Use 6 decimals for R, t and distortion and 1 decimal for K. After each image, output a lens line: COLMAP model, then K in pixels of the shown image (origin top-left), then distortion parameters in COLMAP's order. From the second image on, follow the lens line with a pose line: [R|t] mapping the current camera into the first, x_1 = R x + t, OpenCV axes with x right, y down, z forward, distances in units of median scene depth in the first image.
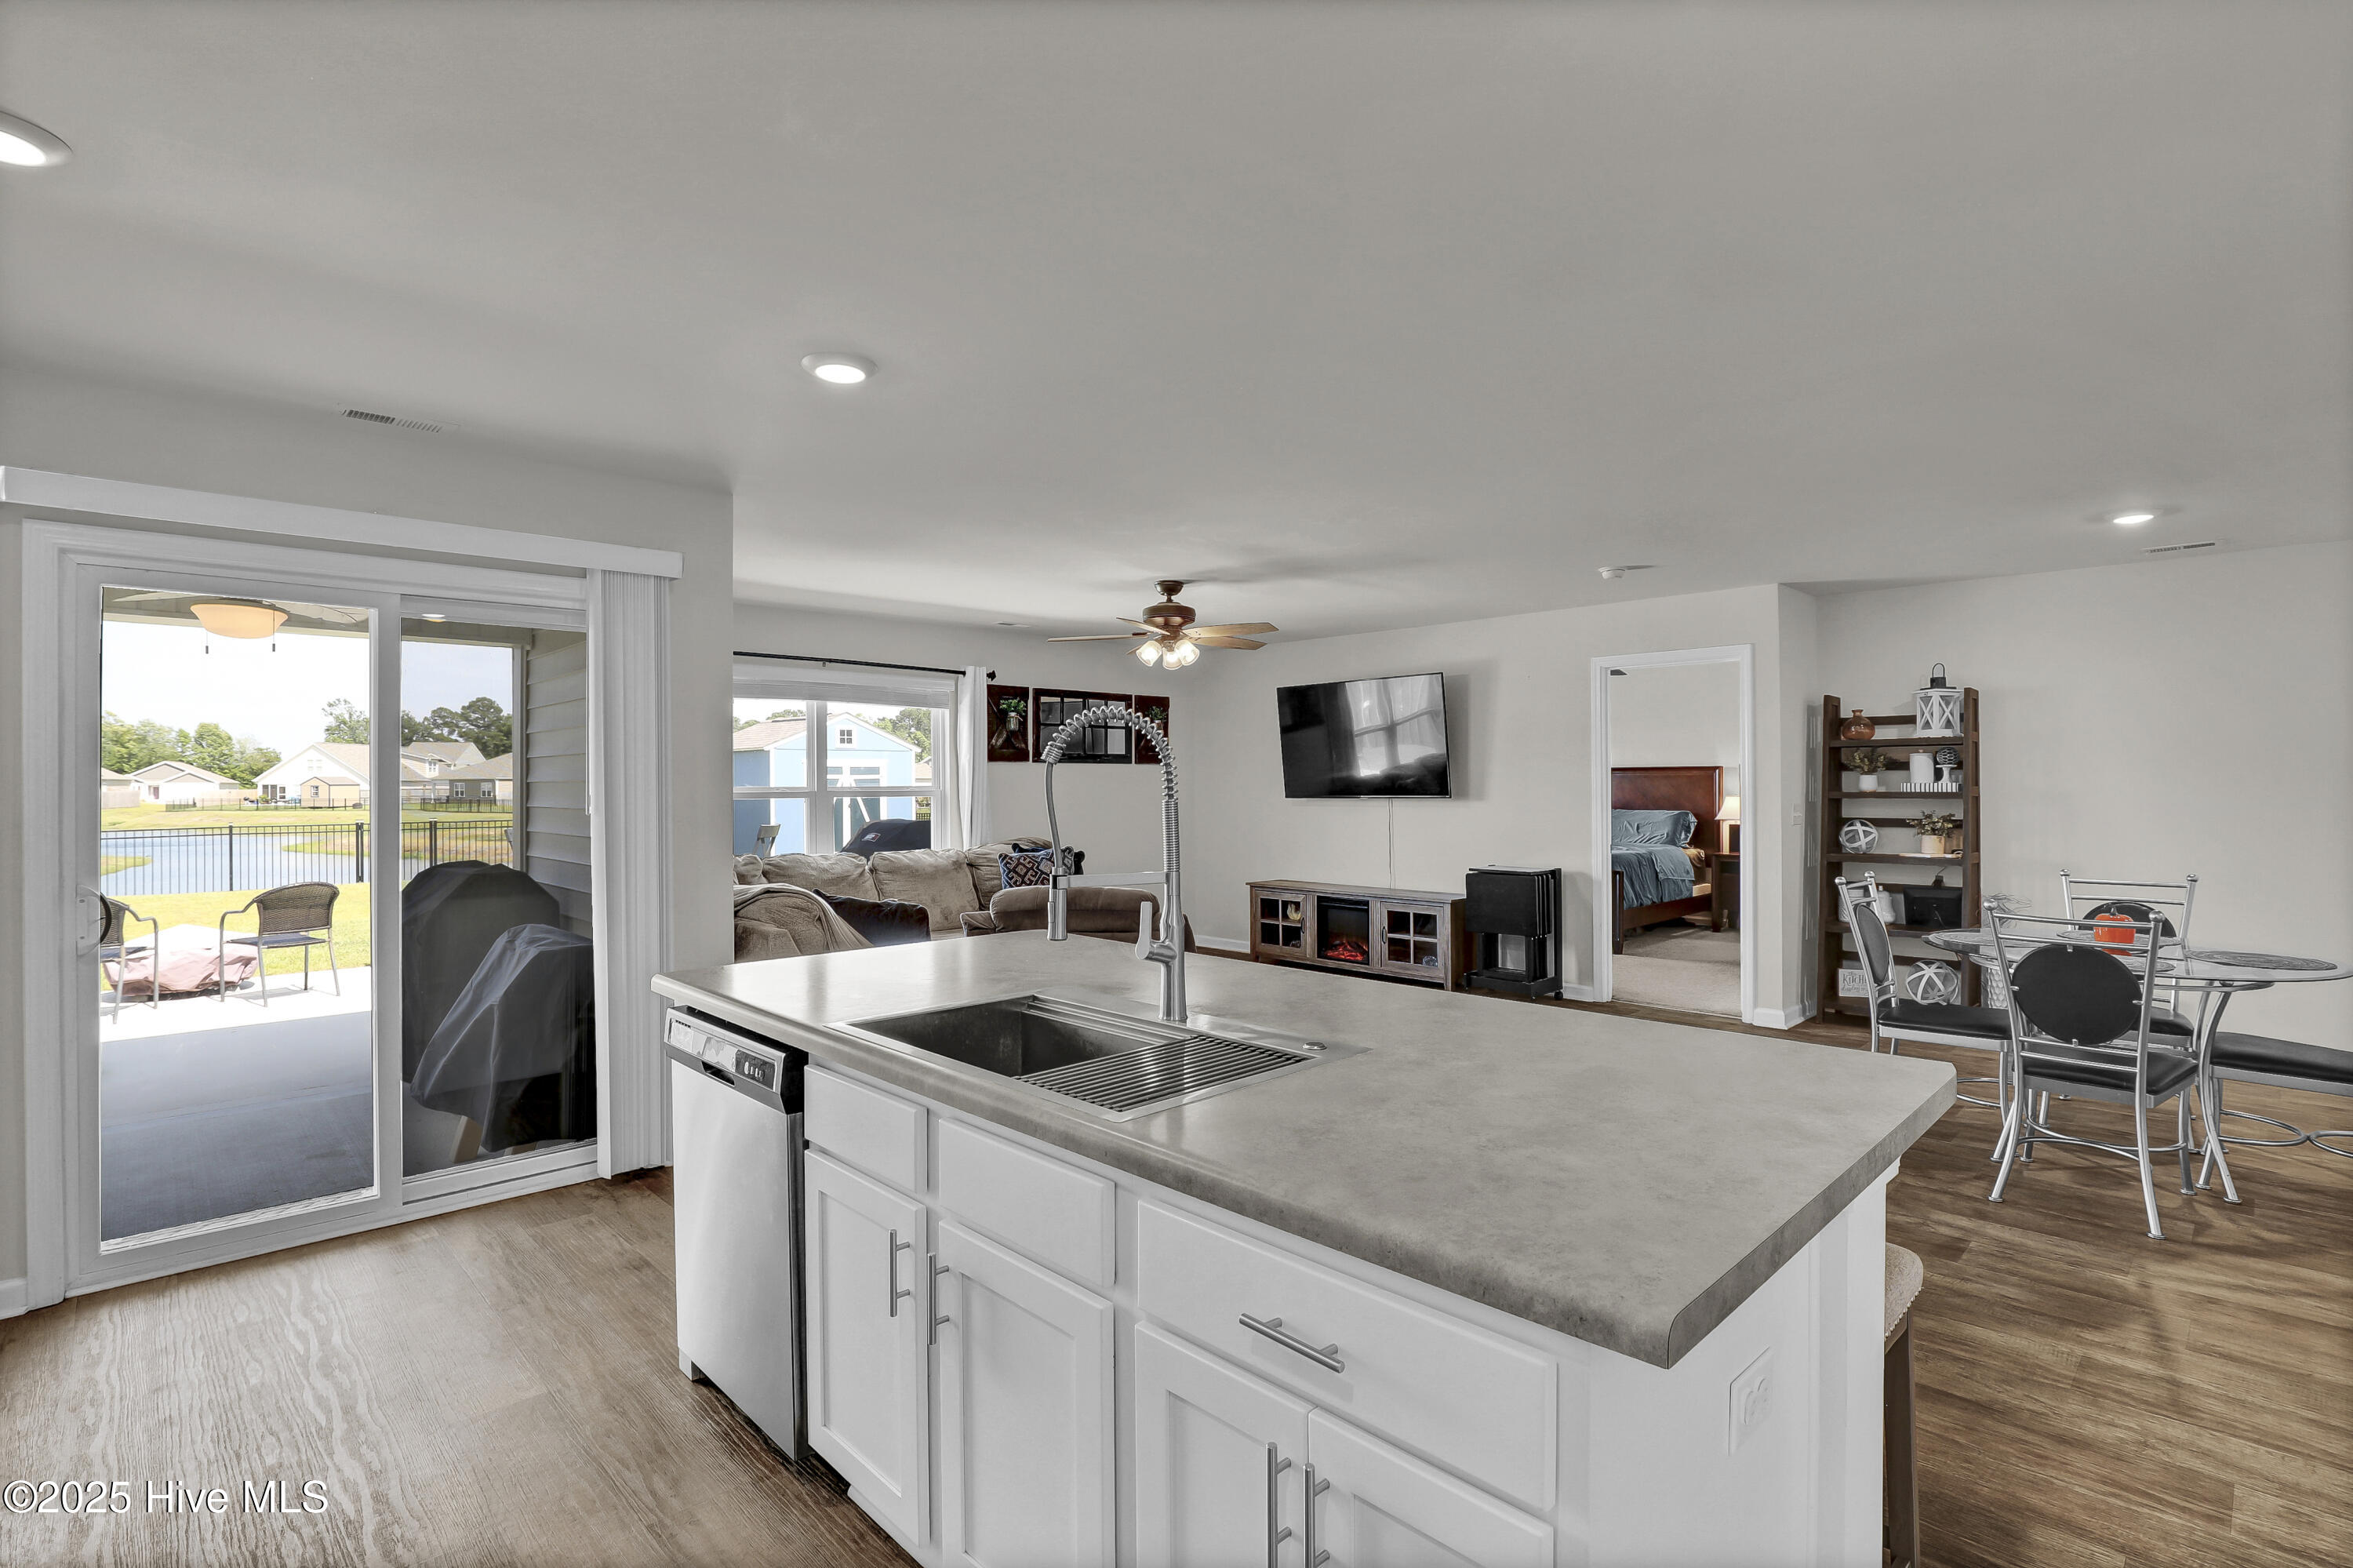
lens RADIAL K [[1118.2, 0, 1211.8], [0, 1118.2, 781.7], [0, 0, 1]] dist [0.109866, 0.000171]
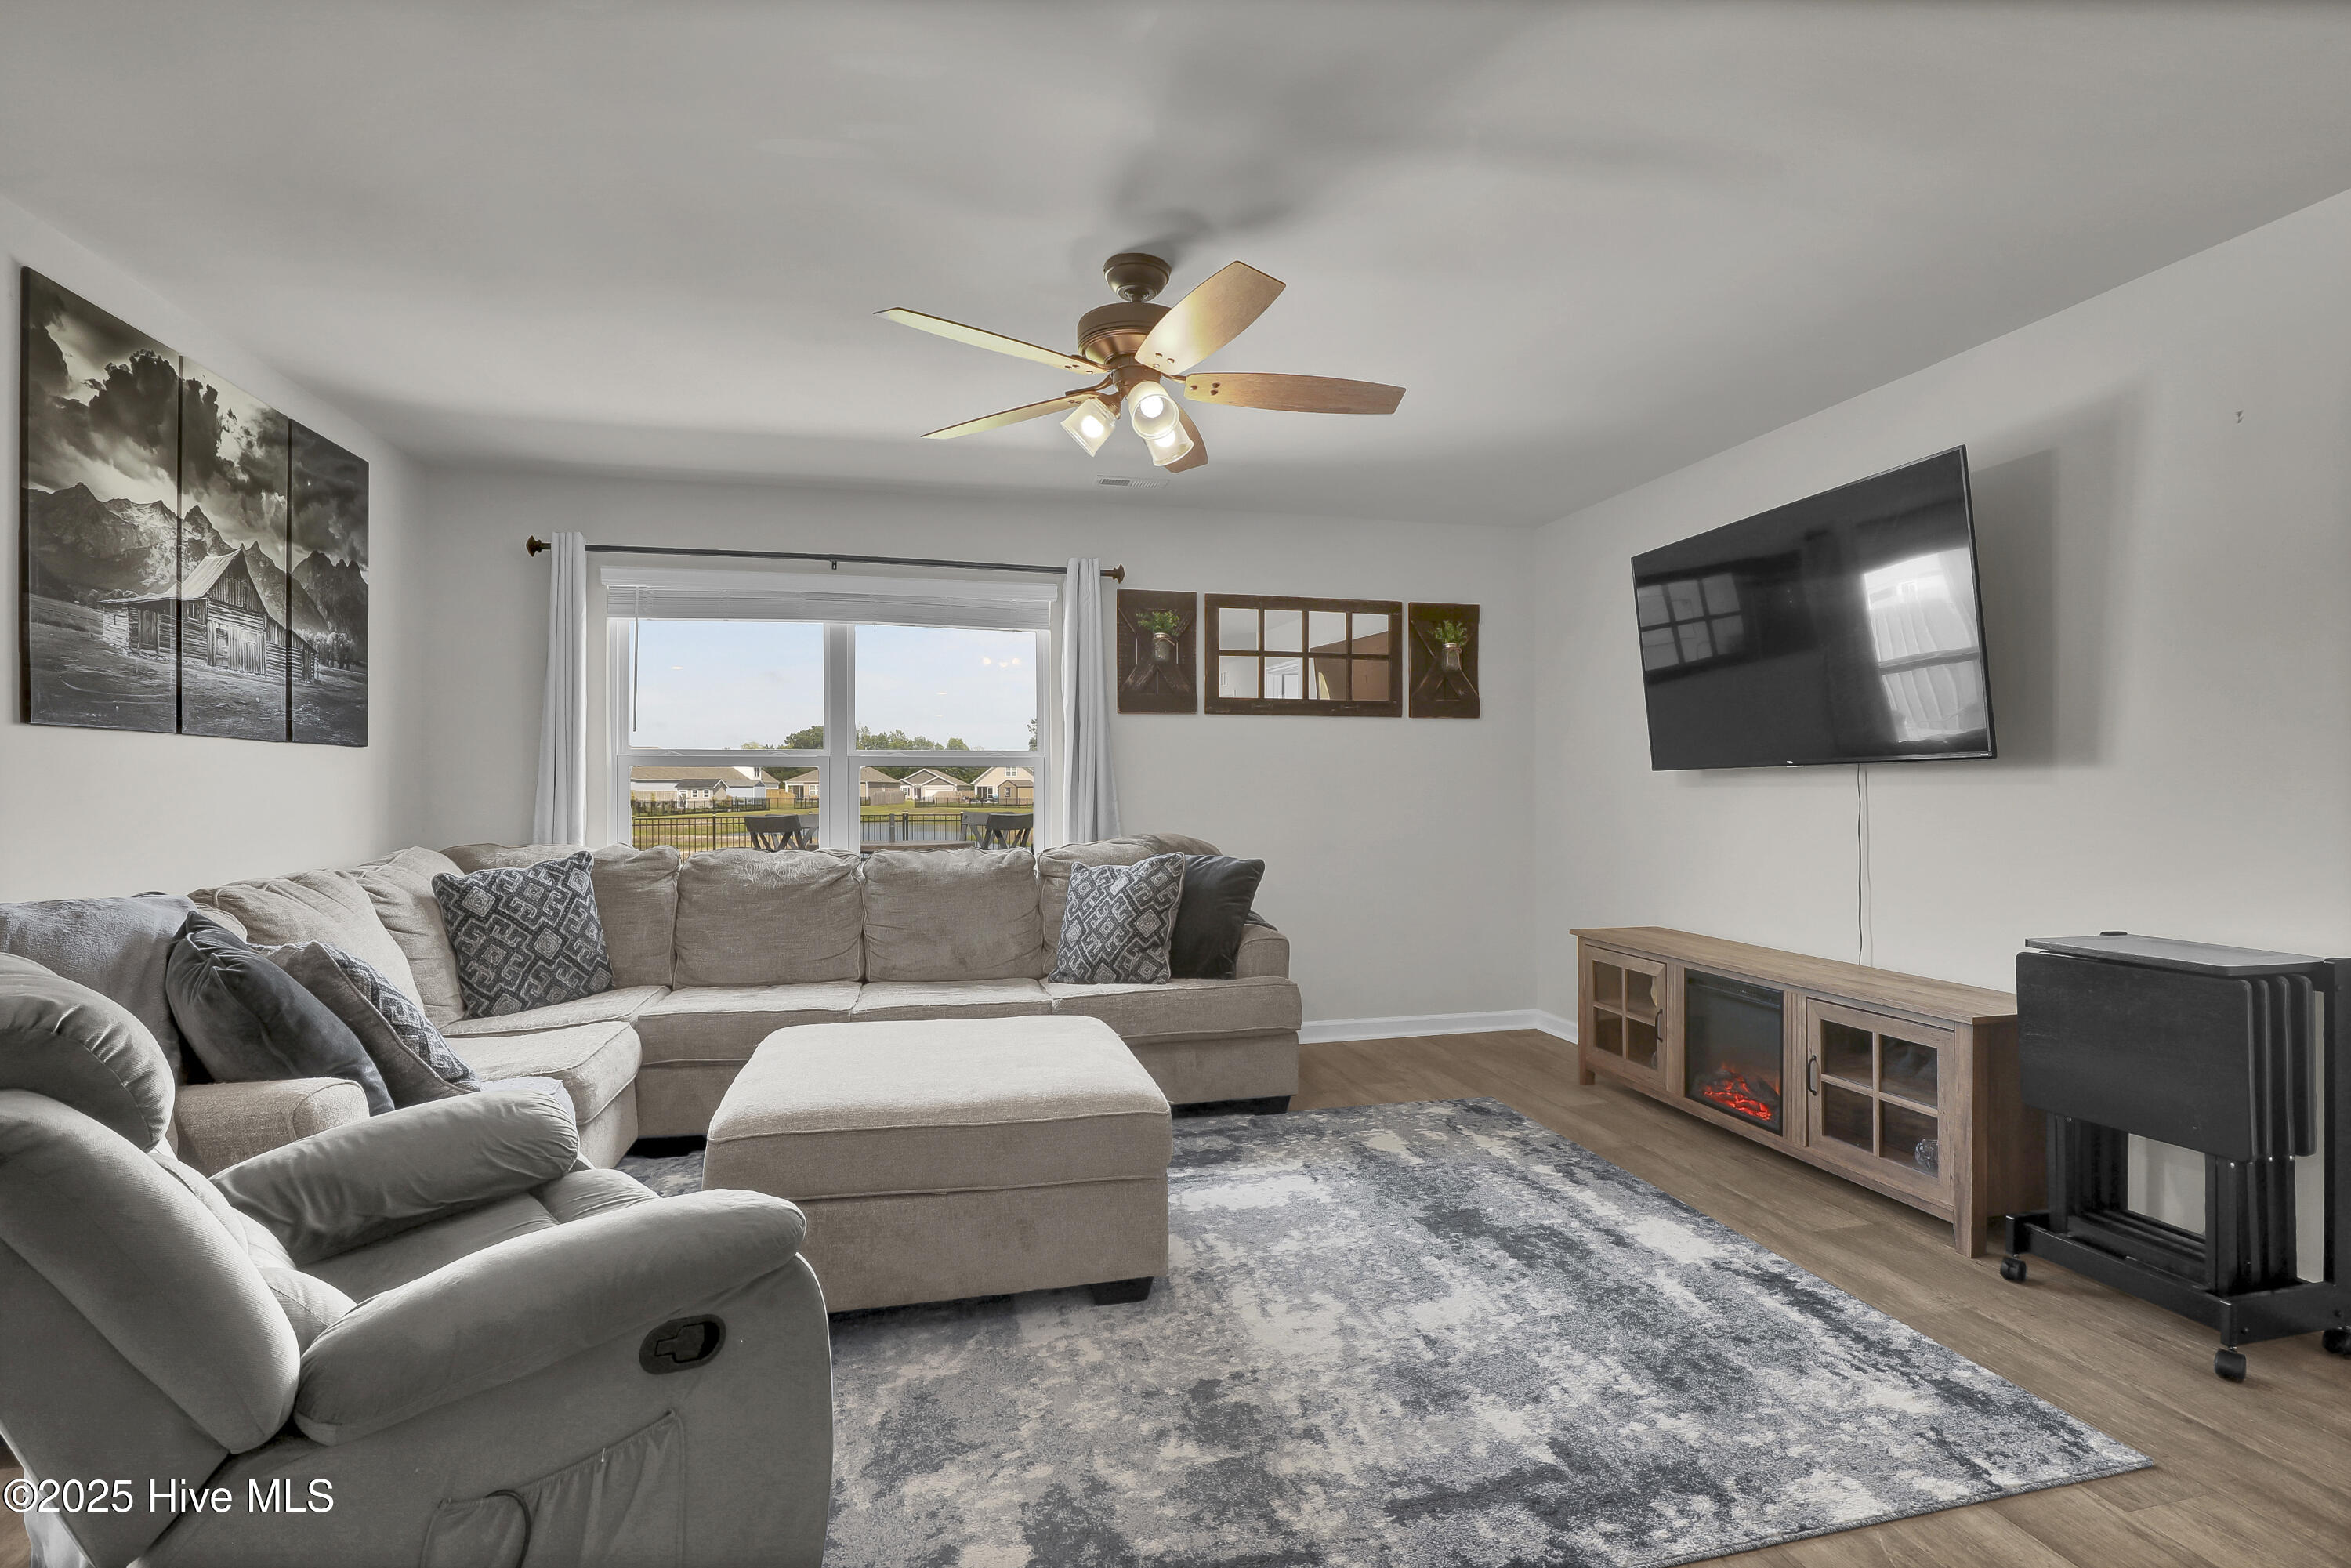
lens RADIAL K [[1115.7, 0, 1201.6], [0, 1115.7, 790.6], [0, 0, 1]] dist [-0.025084, 0.000690]
pose [[0.849719, -0.000056, -0.527236, 0.171488], [0.000516, 1.000000, 0.000726, 0.025879], [0.527236, -0.000889, 0.849718, 0.495383]]
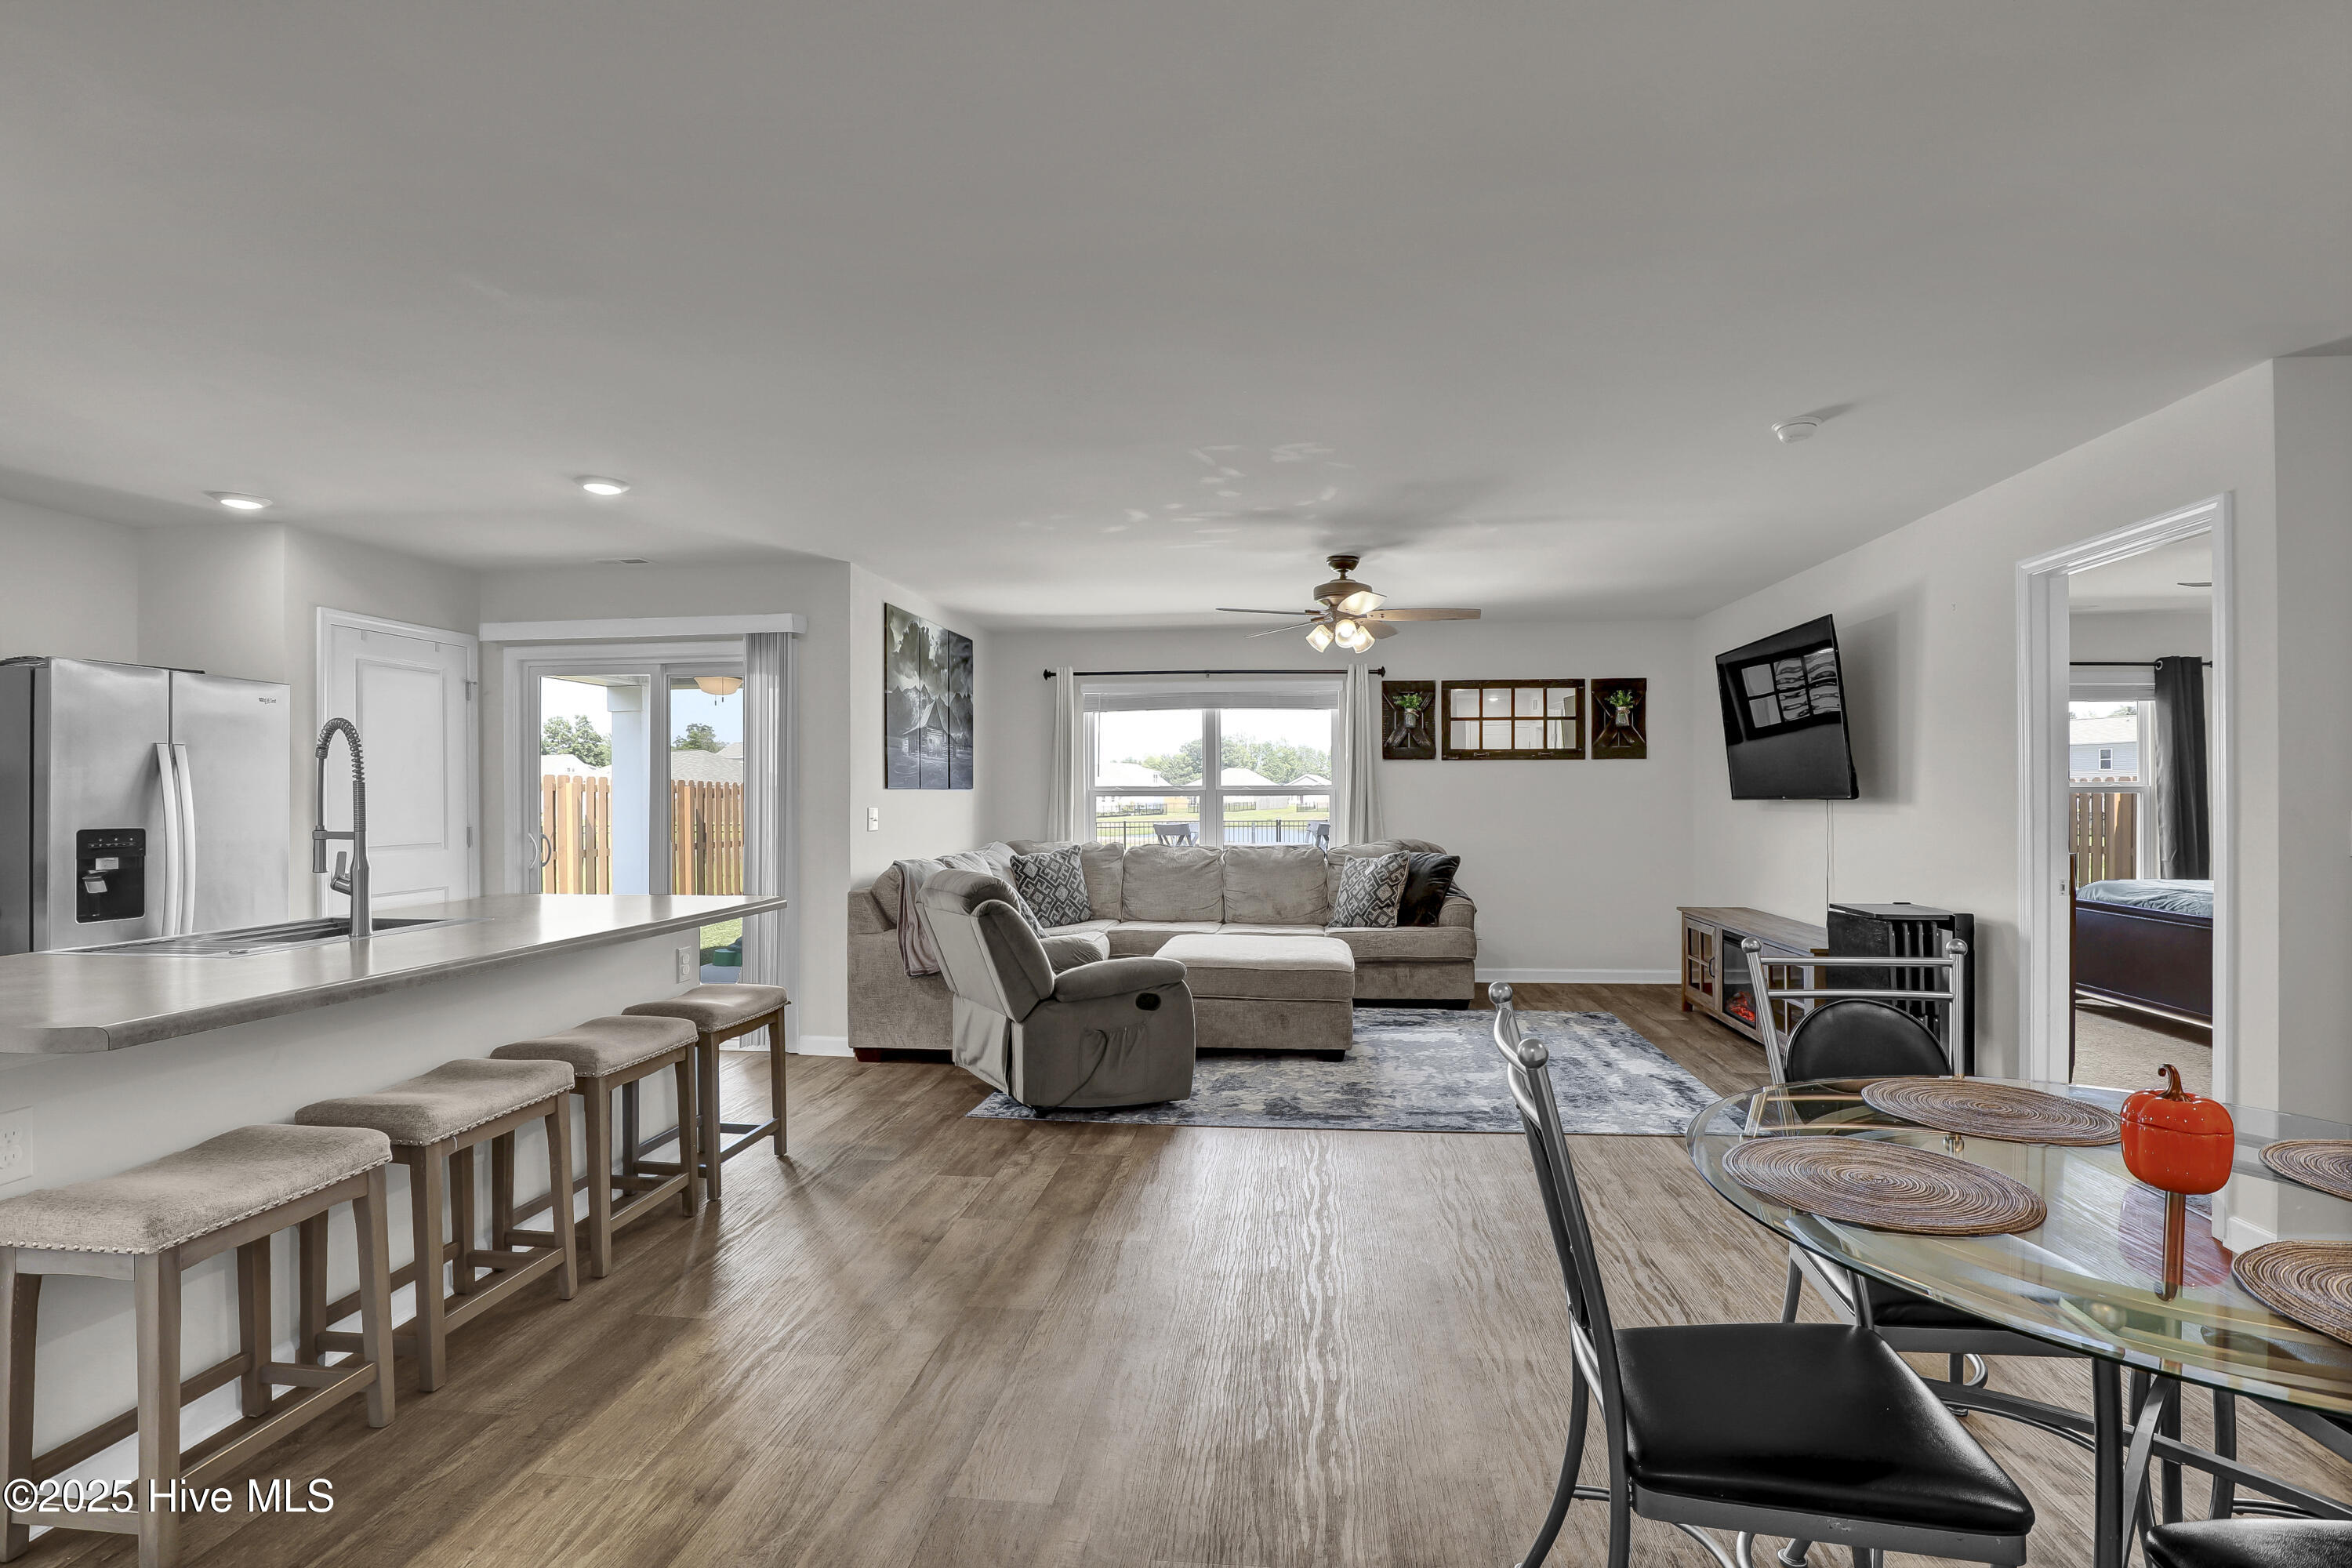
lens RADIAL K [[1116.2, 0, 1202.1], [0, 1116.2, 790.6], [0, 0, 1]] dist [-0.025084, 0.000690]
pose [[0.626287, -0.004041, -0.779582, 0.460481], [0.002072, 0.999992, -0.003519, 0.011728], [0.779590, 0.000589, 0.626290, 0.272402]]
